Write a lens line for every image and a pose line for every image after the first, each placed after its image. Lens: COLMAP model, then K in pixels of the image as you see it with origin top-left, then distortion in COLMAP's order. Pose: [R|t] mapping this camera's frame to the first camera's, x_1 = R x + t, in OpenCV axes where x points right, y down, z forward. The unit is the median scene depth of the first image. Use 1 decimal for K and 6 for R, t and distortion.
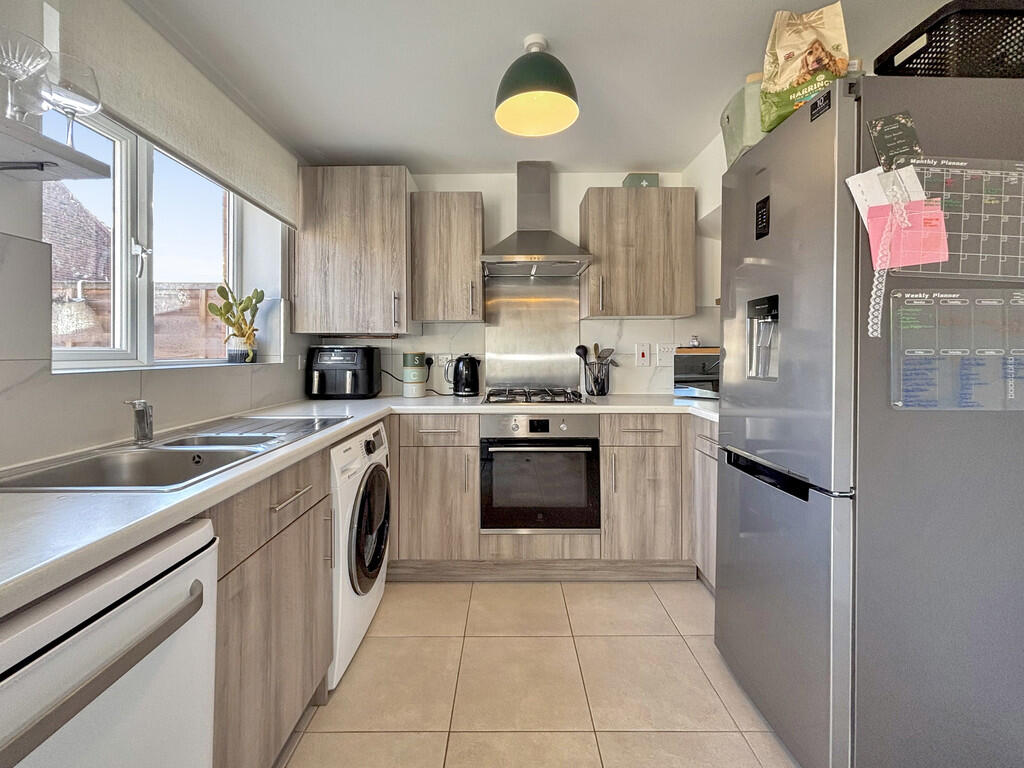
lens RADIAL K [[422.9, 0, 504.3], [0, 422.9, 355.5], [0, 0, 1]] dist [-0.002195, -0.000306]
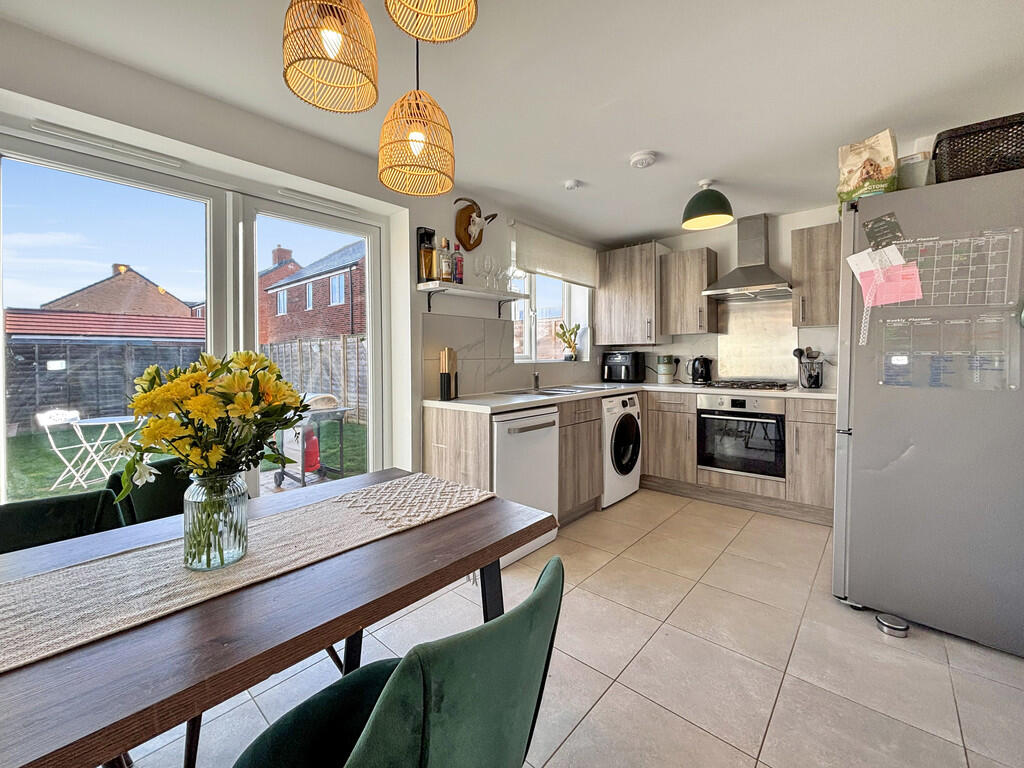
lens RADIAL K [[422.9, 0, 504.3], [0, 422.9, 355.5], [0, 0, 1]] dist [-0.002195, -0.000306]
pose [[0.743390, -0.006992, -0.668821, 0.471852], [0.003335, 0.999972, -0.006746, 0.003573], [0.668849, 0.002784, 0.743393, -0.676415]]
